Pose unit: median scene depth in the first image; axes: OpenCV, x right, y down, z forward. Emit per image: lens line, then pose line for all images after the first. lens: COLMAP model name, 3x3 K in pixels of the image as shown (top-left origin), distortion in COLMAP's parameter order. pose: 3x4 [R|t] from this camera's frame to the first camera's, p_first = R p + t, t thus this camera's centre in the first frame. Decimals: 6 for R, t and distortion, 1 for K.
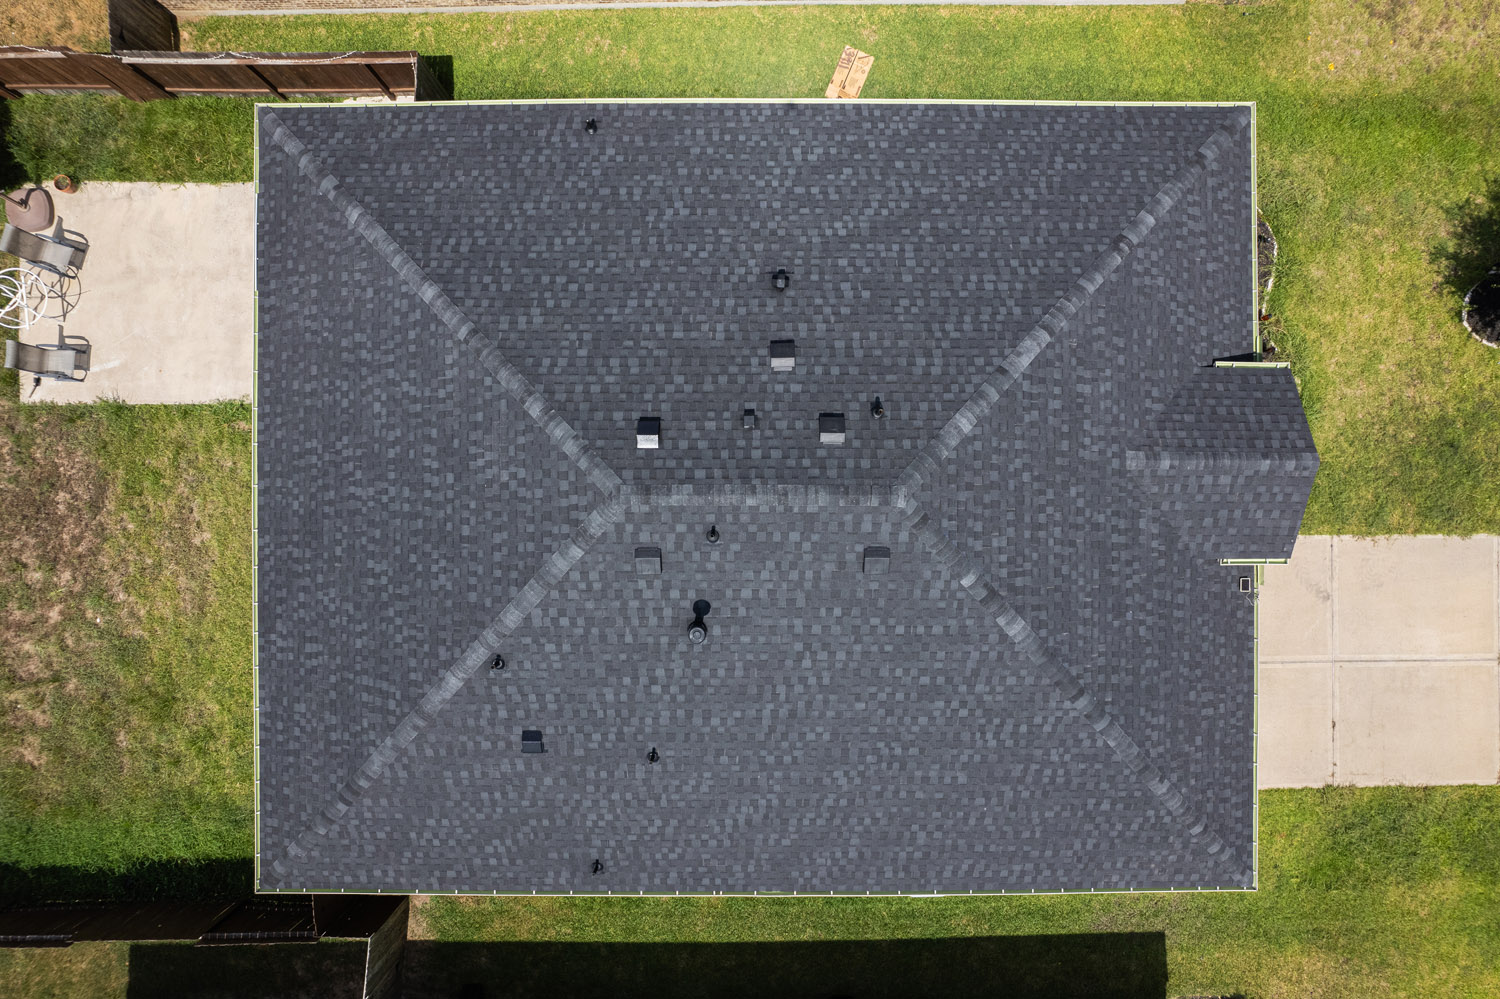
lens RADIAL K [[953.7, 0, 748.1], [0, 953.7, 499.8], [0, 0, 1]] dist [-0.035226, 0.014855]
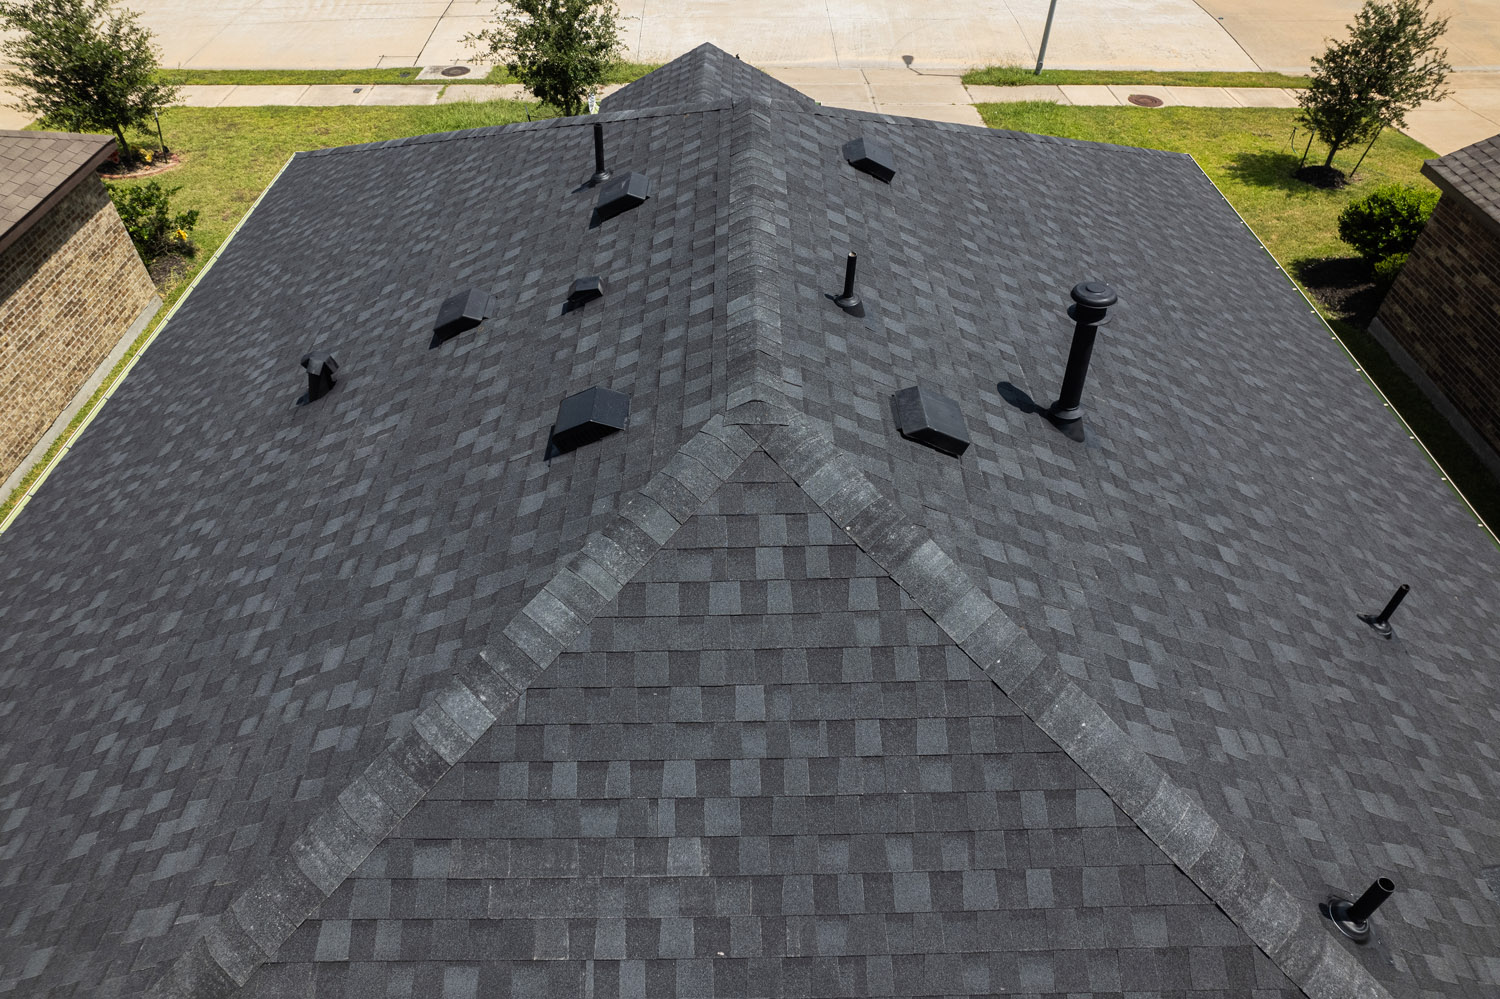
lens RADIAL K [[953.7, 0, 750.7], [0, 953.7, 502.6], [0, 0, 1]] dist [-0.035226, 0.014855]
pose [[-0.009279, -0.718378, 0.695591, -0.381202], [0.999885, 0.001664, 0.015056, -0.011321], [-0.011973, 0.695651, 0.718280, 0.740178]]
